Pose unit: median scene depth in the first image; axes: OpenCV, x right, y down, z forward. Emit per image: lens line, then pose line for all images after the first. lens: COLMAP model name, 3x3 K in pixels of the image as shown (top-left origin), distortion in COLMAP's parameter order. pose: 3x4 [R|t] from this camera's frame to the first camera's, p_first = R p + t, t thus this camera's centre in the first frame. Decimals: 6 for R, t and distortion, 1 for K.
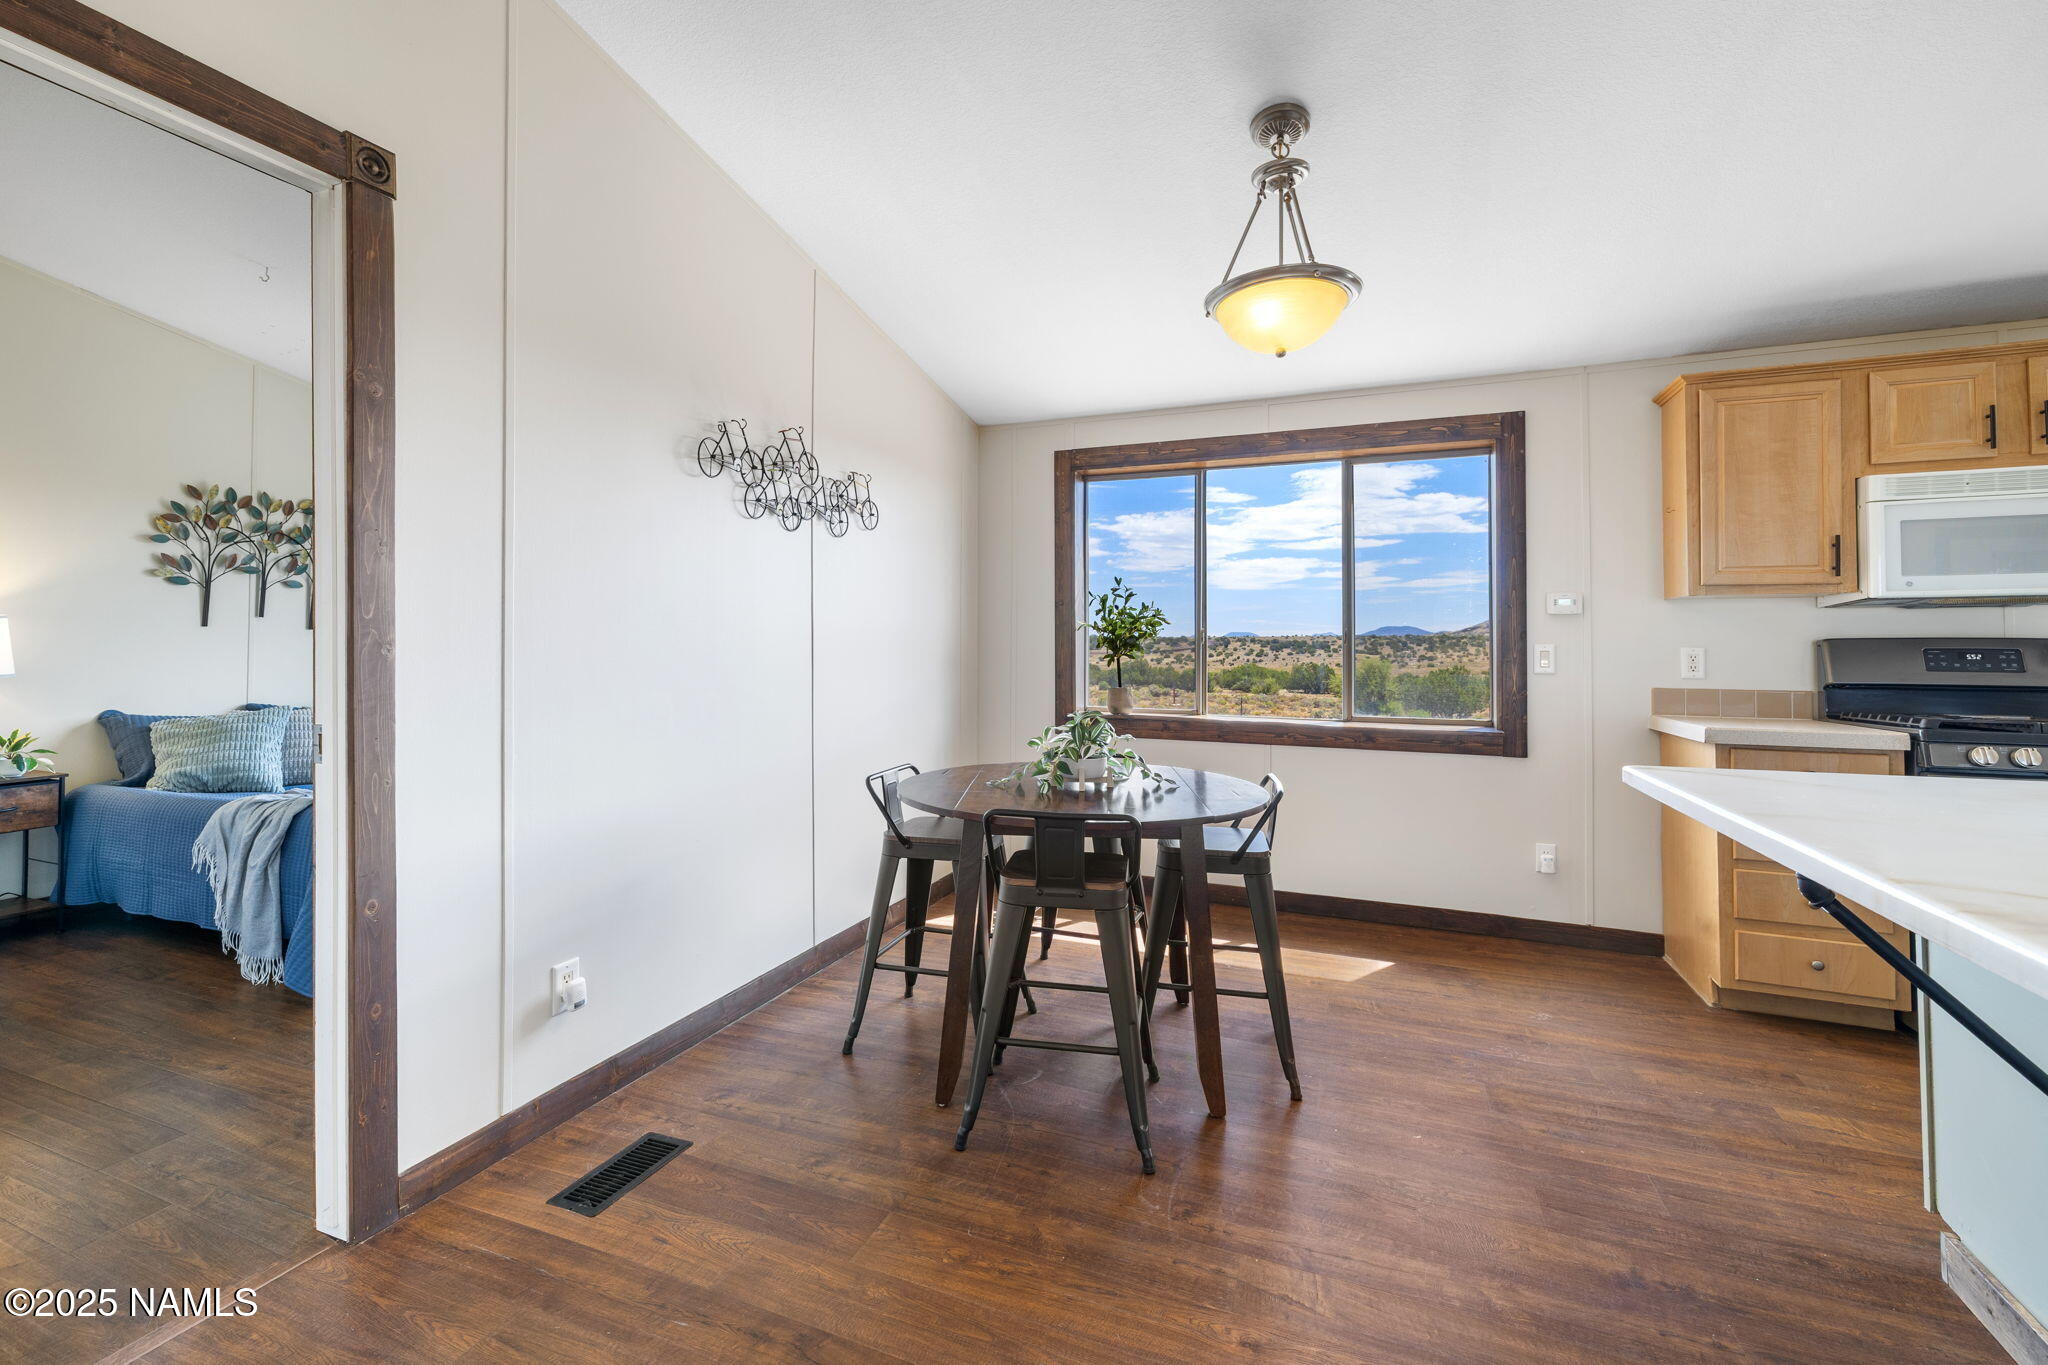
lens RADIAL K [[869.8, 0, 1014.2], [0, 869.8, 645.8], [0, 0, 1]] dist [0.001063, -0.000076]
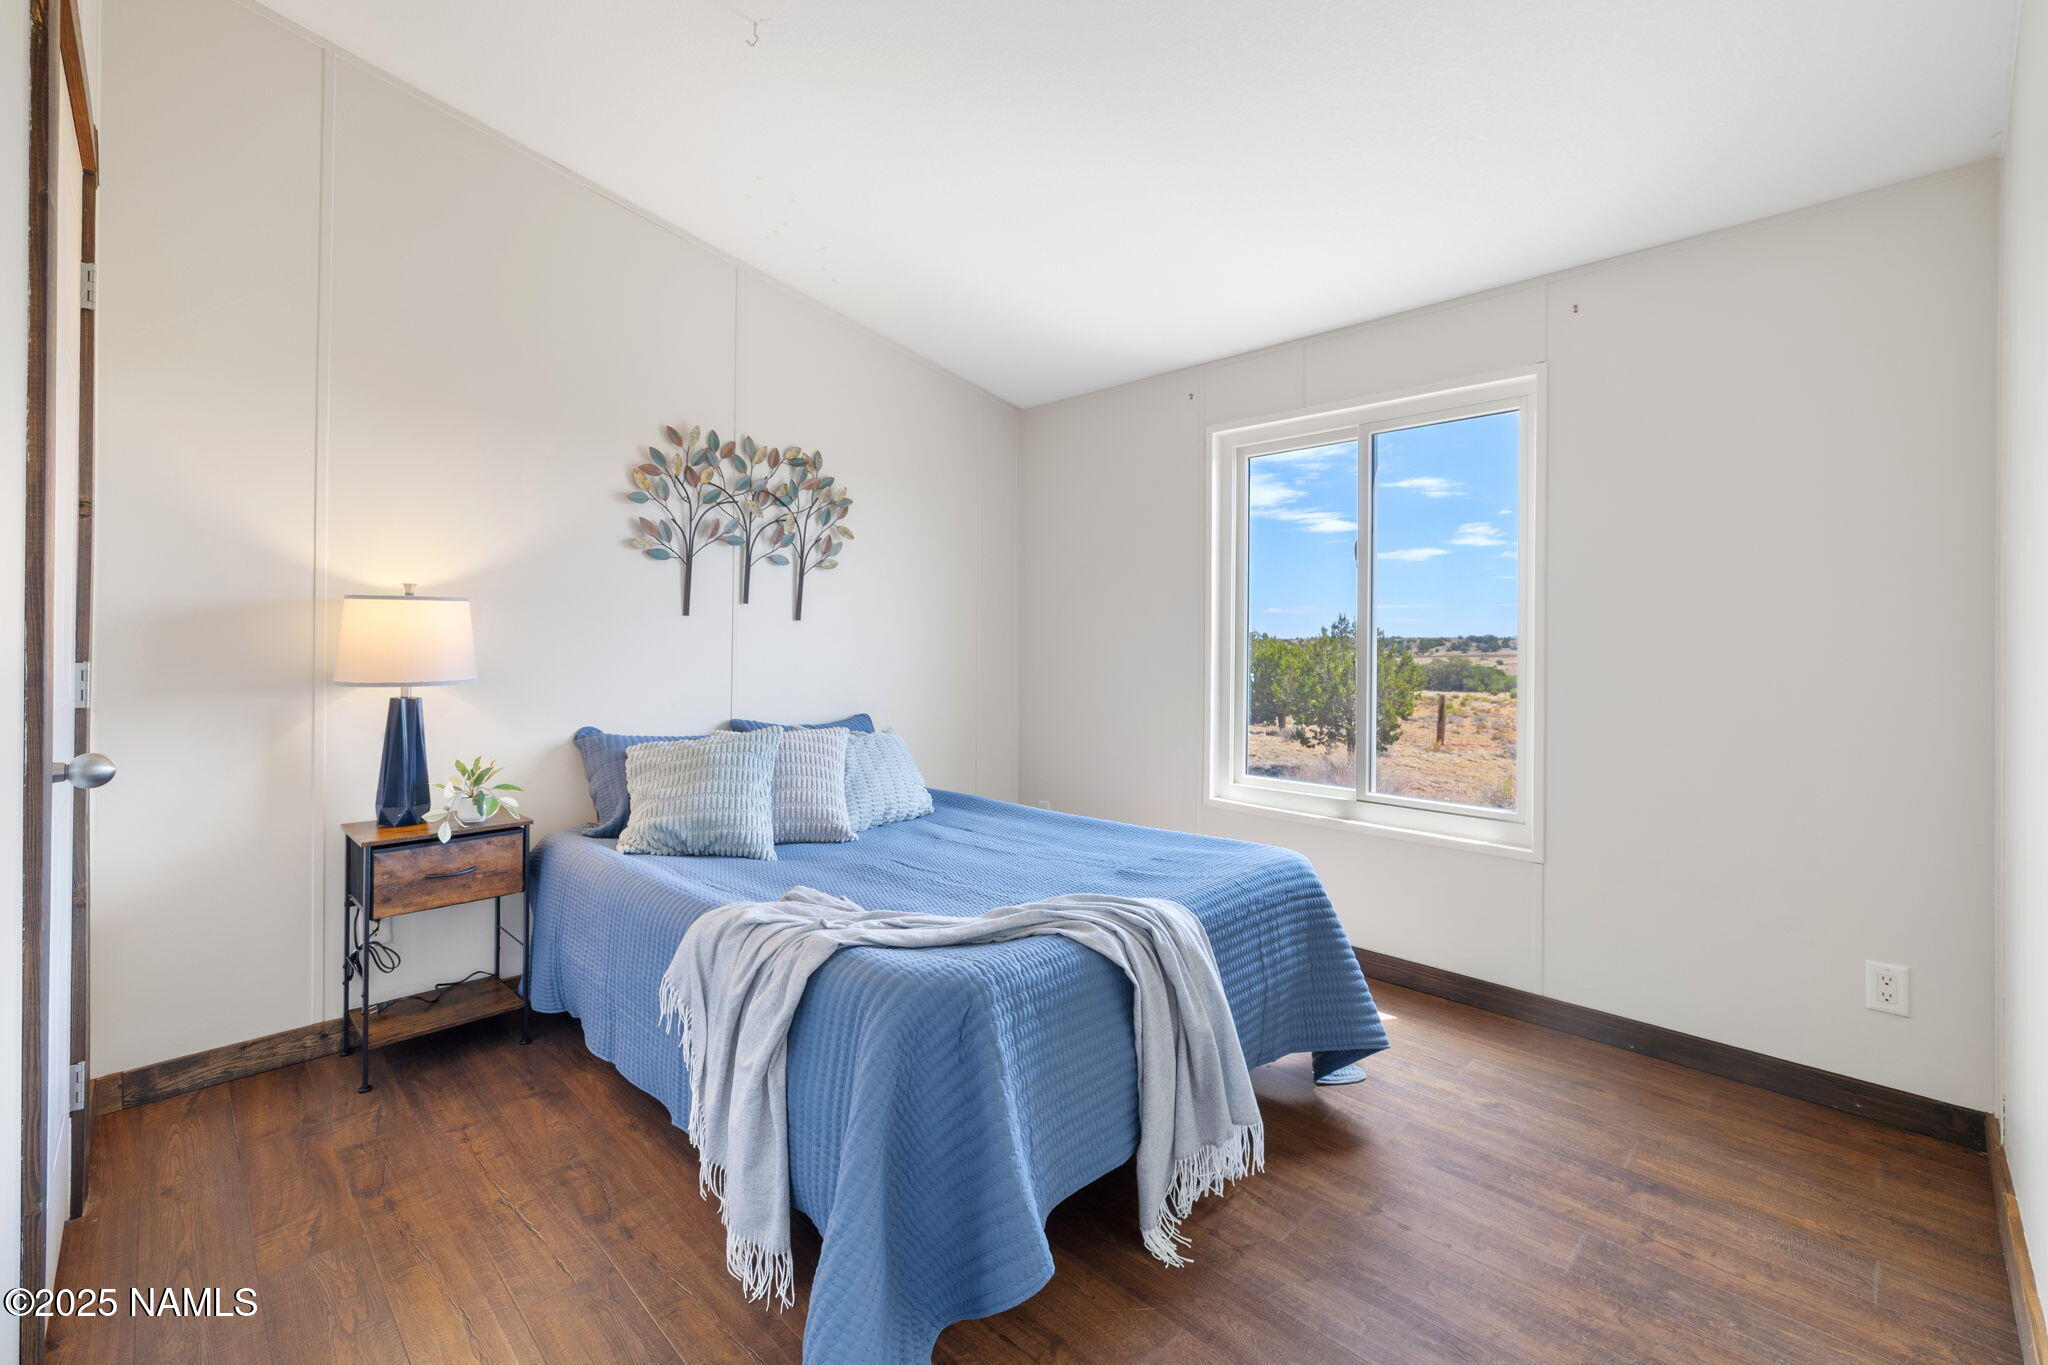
lens RADIAL K [[869.8, 0, 1026.3], [0, 869.8, 664.9], [0, 0, 1]] dist [0.001063, -0.000076]
pose [[0.923841, 0.010963, -0.382620, -0.375623], [-0.002997, 0.999766, 0.021411, 0.003201], [0.382766, -0.018634, 0.923658, 0.423336]]
